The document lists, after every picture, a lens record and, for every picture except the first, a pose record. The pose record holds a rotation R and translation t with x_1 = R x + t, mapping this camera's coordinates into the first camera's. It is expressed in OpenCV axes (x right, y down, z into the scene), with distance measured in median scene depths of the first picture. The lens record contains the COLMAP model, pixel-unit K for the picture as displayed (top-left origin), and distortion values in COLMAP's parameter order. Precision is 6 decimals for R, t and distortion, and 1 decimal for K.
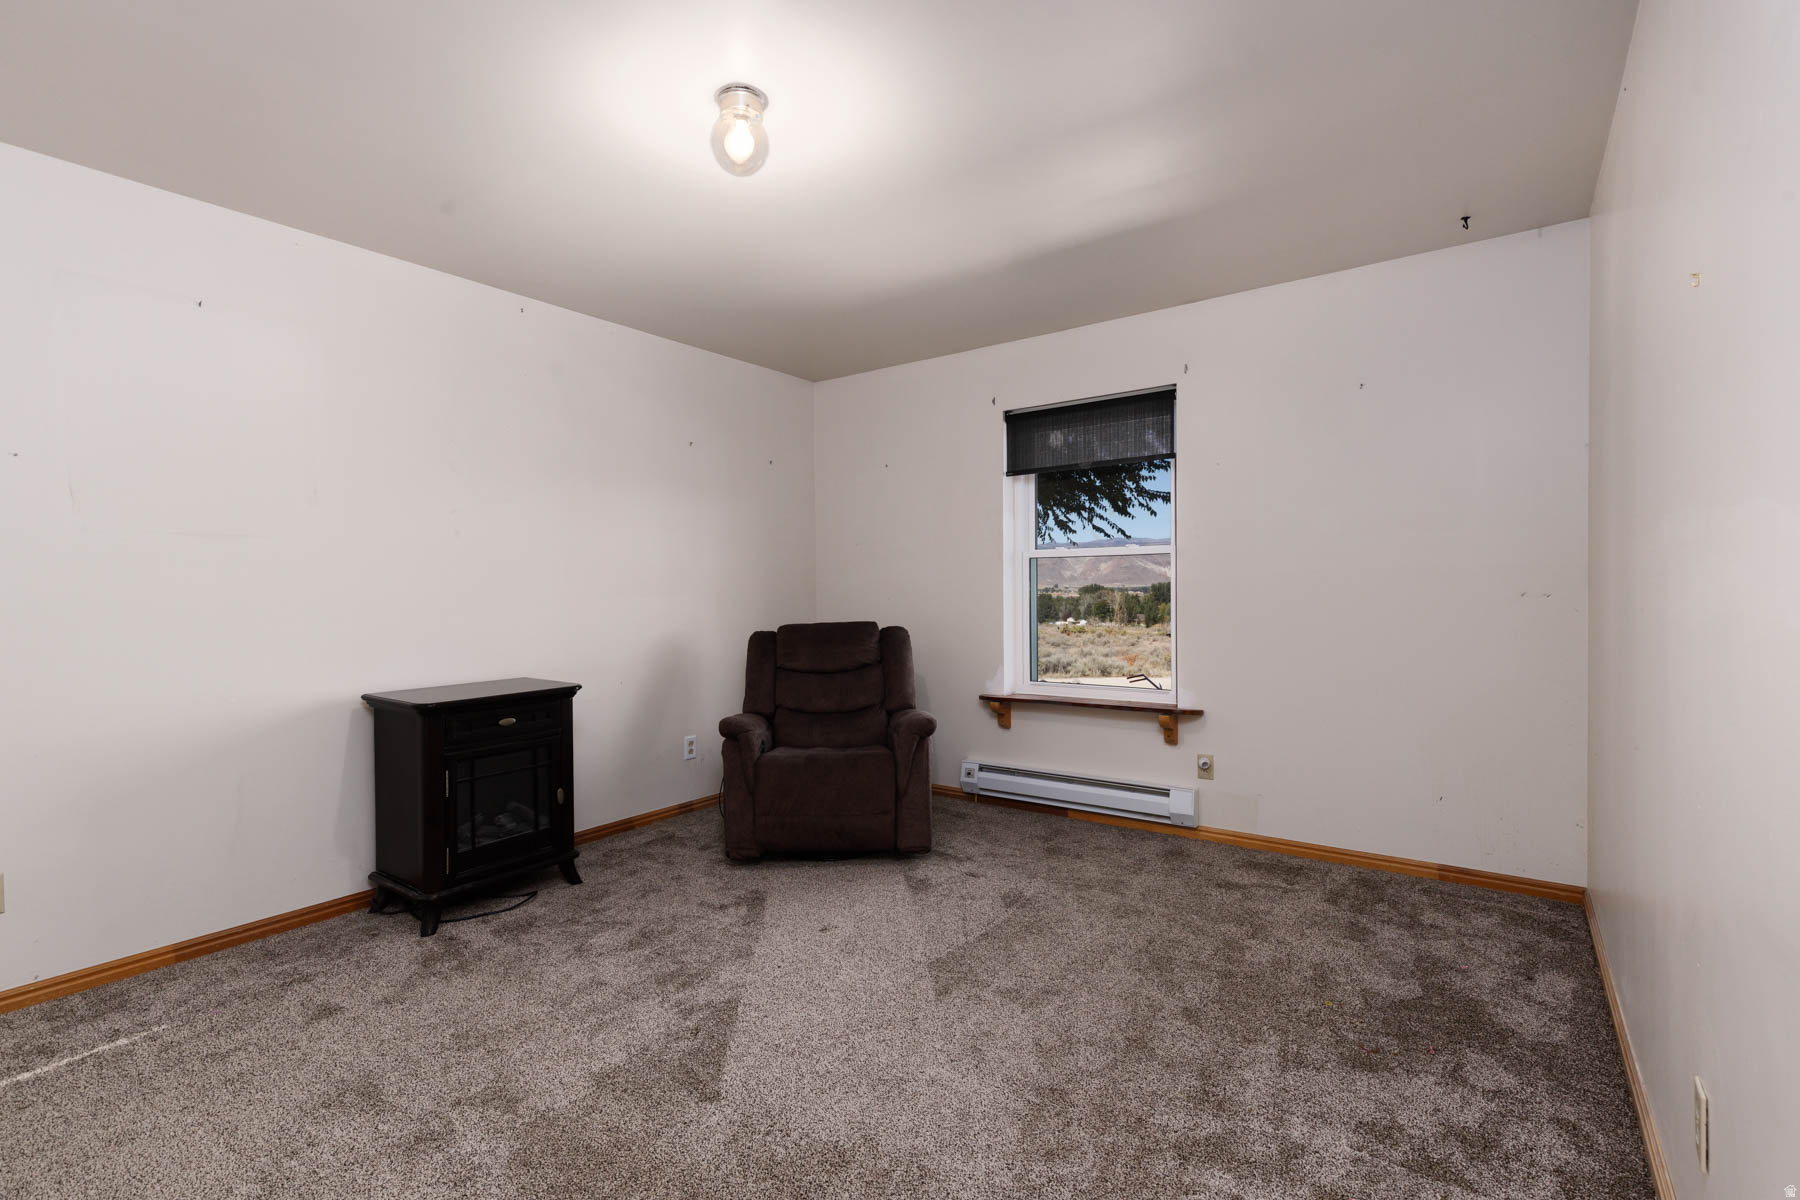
lens RADIAL K [[816.2, 0, 903.8], [0, 816.2, 592.6], [0, 0, 1]] dist [0.008336, -0.001226]
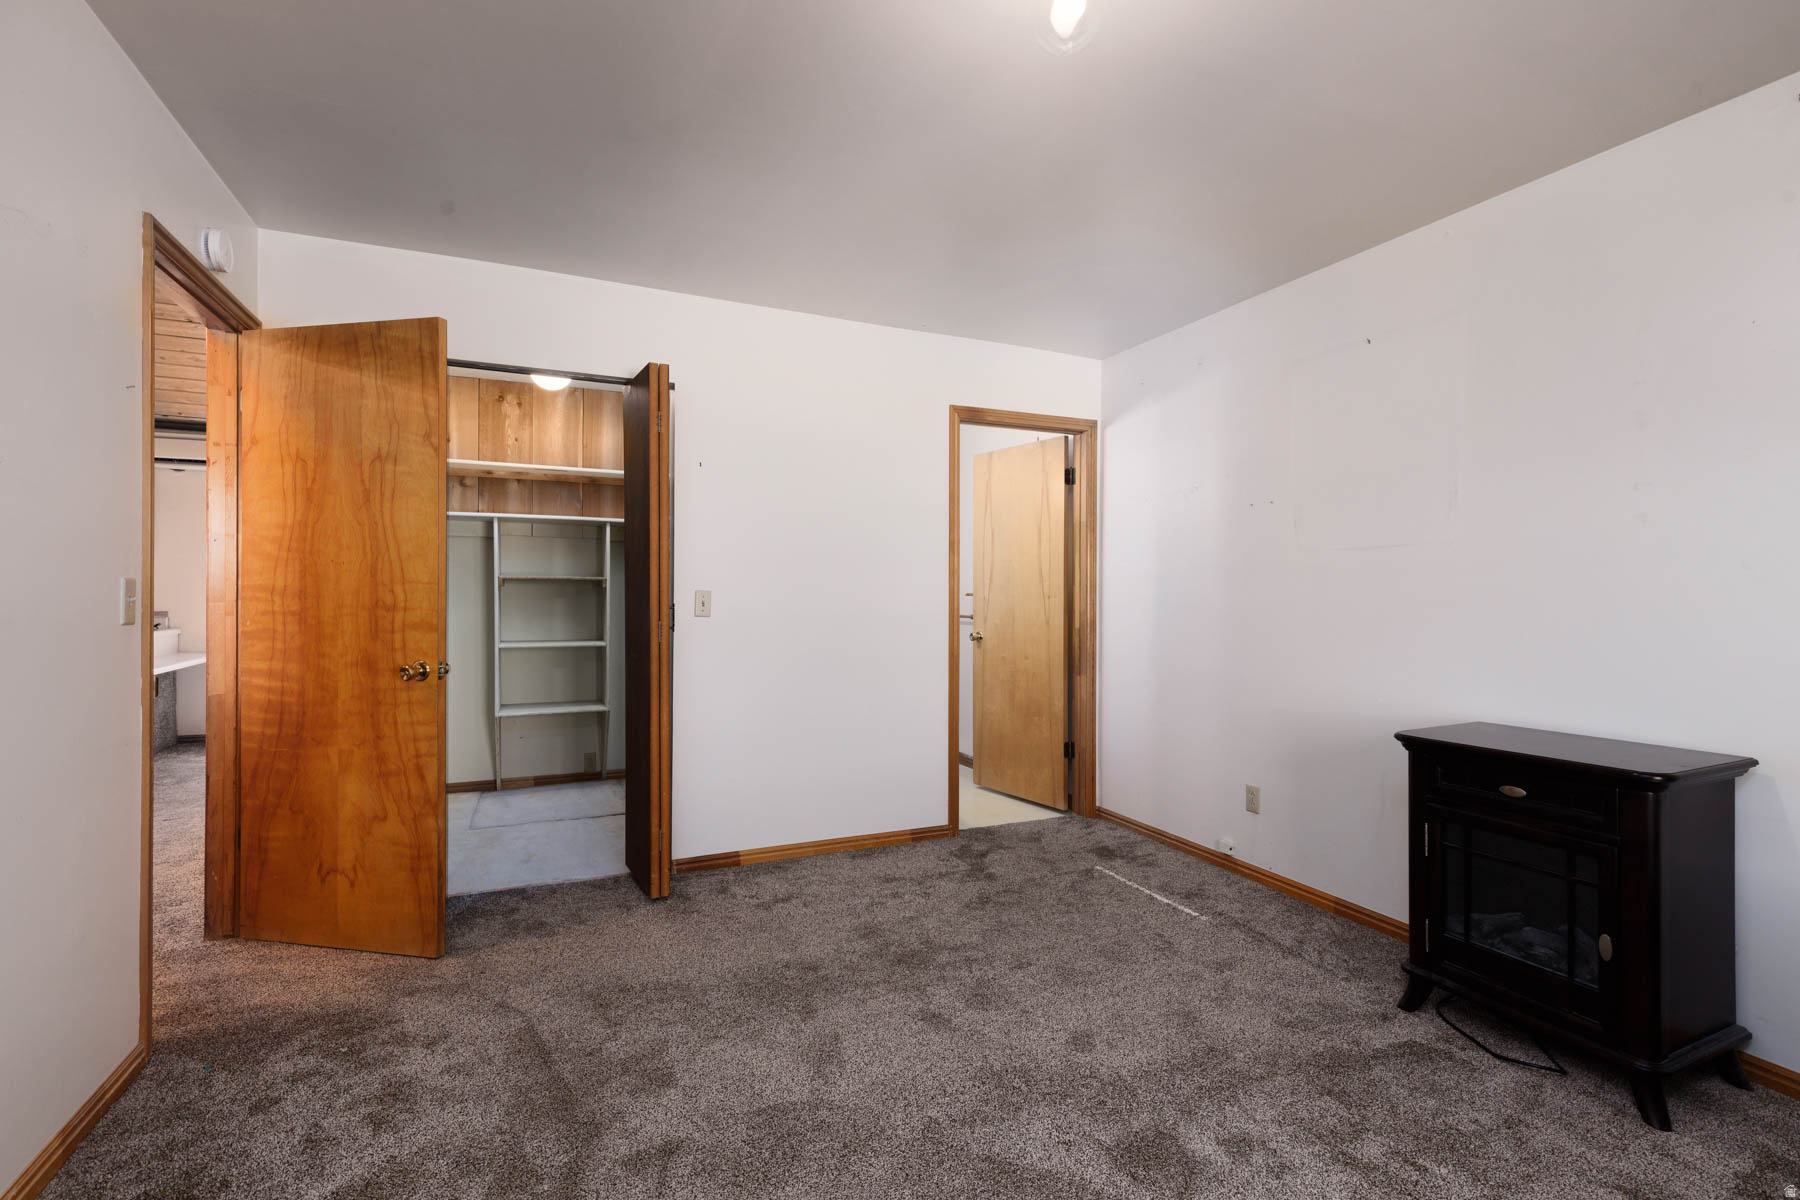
lens RADIAL K [[816.2, 0, 902.2], [0, 816.2, 596.0], [0, 0, 1]] dist [0.008336, -0.001226]
pose [[-0.537298, 0.010257, -0.843330, 0.368689], [0.001398, 0.999936, 0.011271, -0.014393], [0.843392, 0.004877, -0.537277, 0.920755]]
